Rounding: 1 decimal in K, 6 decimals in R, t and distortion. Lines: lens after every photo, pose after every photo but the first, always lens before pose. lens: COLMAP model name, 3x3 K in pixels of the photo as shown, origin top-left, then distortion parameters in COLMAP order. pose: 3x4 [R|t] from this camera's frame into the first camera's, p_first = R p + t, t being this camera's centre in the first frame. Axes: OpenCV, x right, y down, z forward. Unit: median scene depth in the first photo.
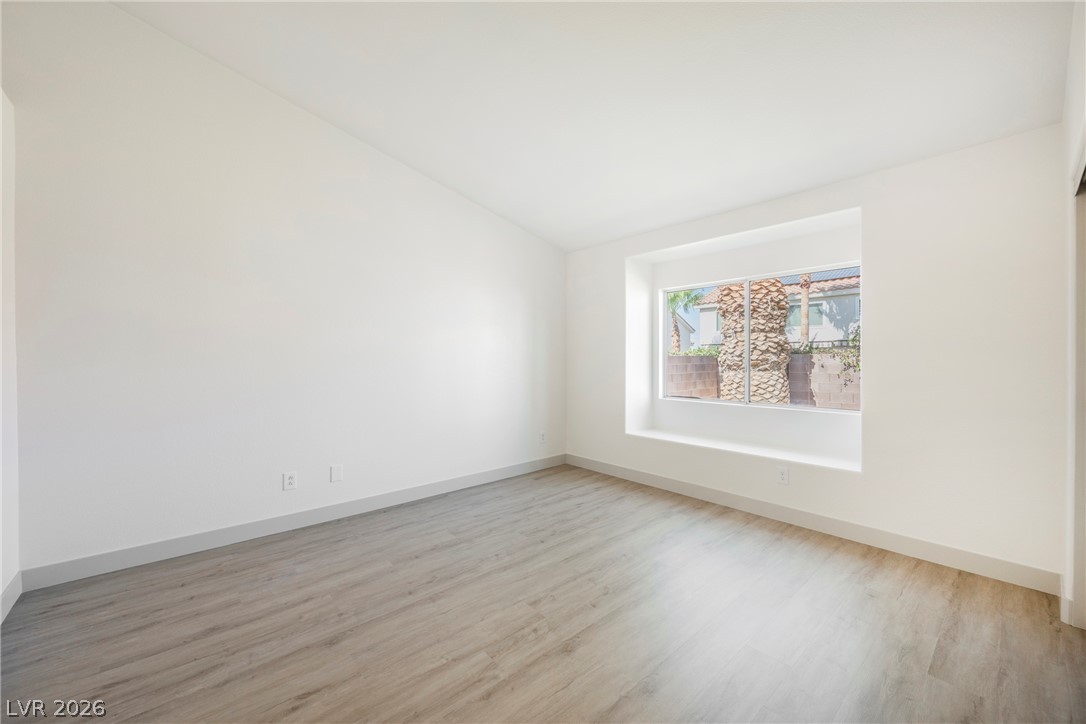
lens RADIAL K [[426.4, 0, 546.5], [0, 426.4, 364.3], [0, 0, 1]] dist [-0.002412, 0.000261]
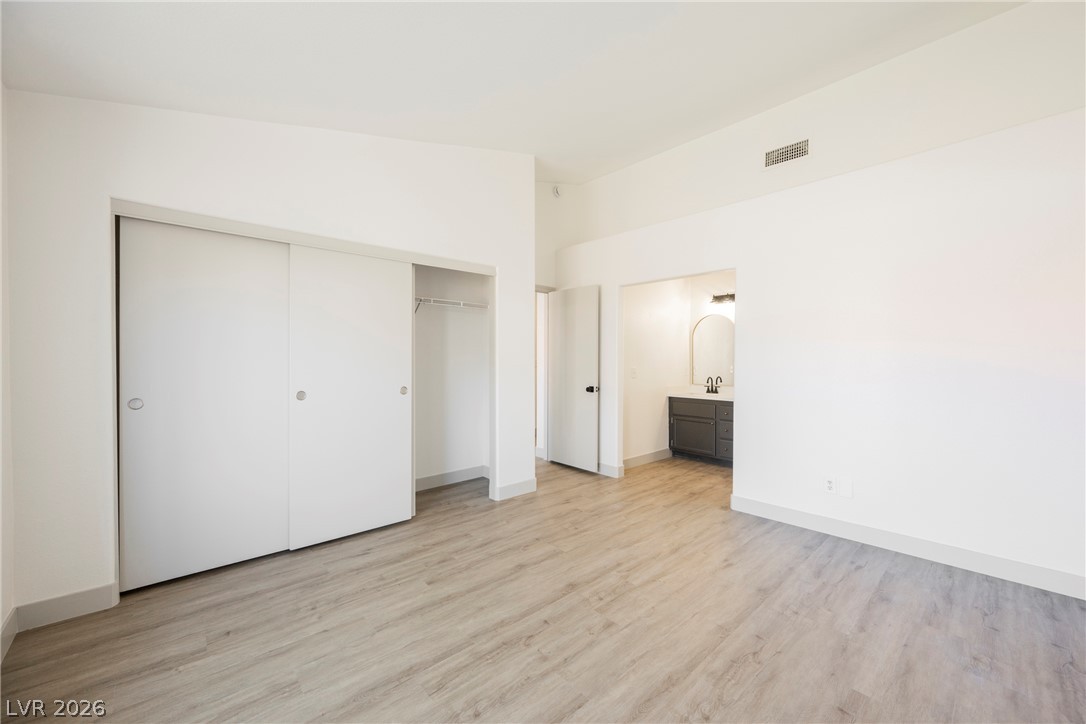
lens RADIAL K [[426.4, 0, 545.0], [0, 426.4, 356.1], [0, 0, 1]] dist [-0.002412, 0.000261]
pose [[-0.999933, 0.001590, -0.011487, 0.117985], [0.001530, 0.999985, 0.005243, -0.030482], [0.011495, 0.005225, -0.999920, 1.860985]]
